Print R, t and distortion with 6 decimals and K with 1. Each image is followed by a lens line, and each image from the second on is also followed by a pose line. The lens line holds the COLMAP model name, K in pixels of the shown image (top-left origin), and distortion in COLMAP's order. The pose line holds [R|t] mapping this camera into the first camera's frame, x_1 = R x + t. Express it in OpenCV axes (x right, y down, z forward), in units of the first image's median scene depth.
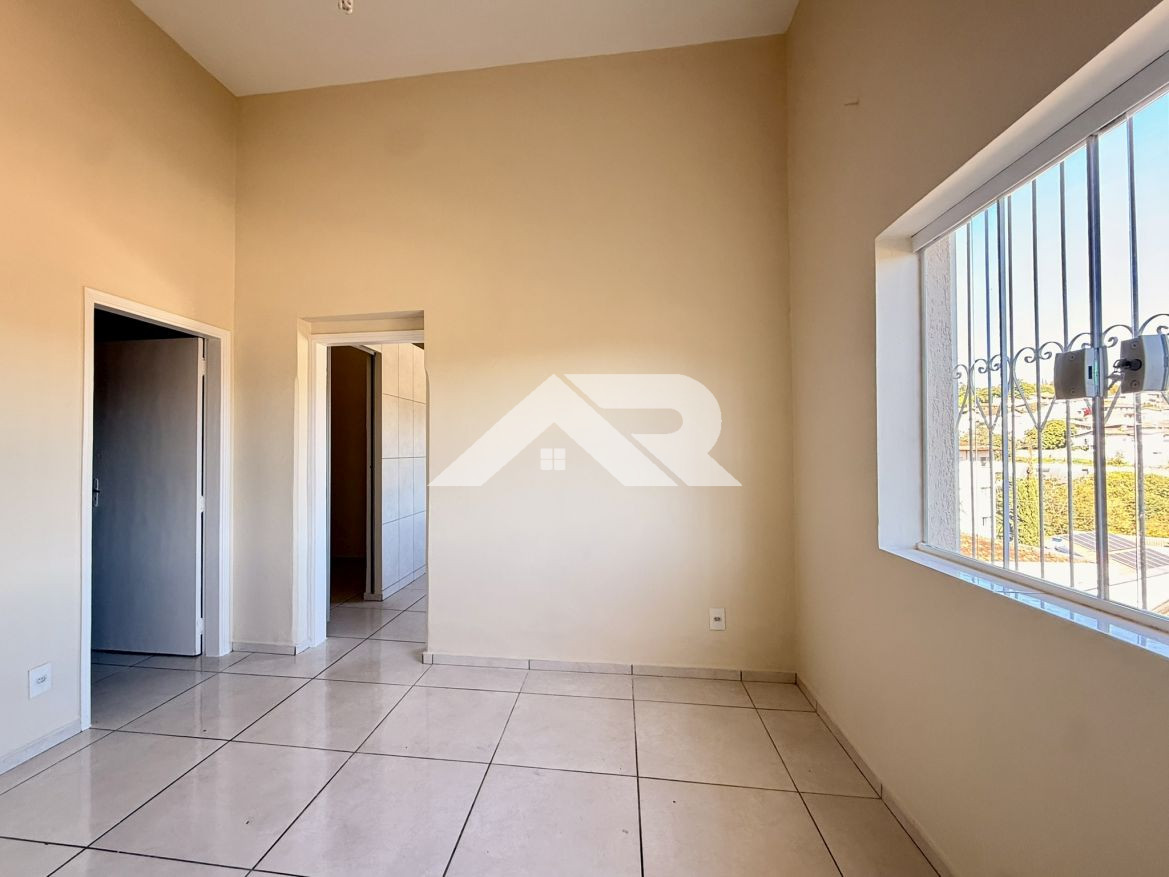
lens RADIAL K [[473.6, 0, 583.5], [0, 473.6, 436.5], [0, 0, 1]] dist [-0.000972, -0.000446]
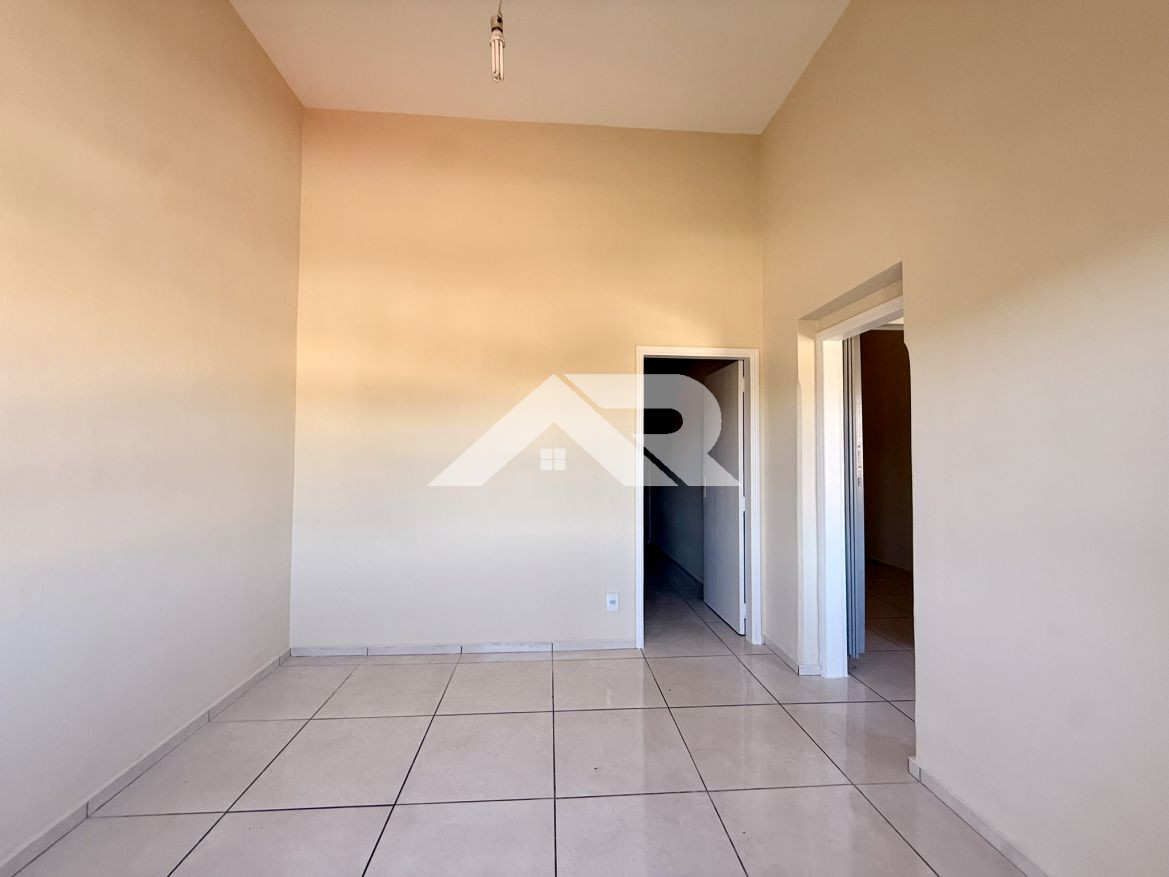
lens RADIAL K [[473.6, 0, 583.5], [0, 473.6, 436.5], [0, 0, 1]] dist [-0.000972, -0.000446]
pose [[0.177932, -0.030327, -0.983575, 0.261394], [0.014822, 0.999494, -0.028136, 0.004942], [0.983931, -0.009572, 0.178292, 0.411206]]
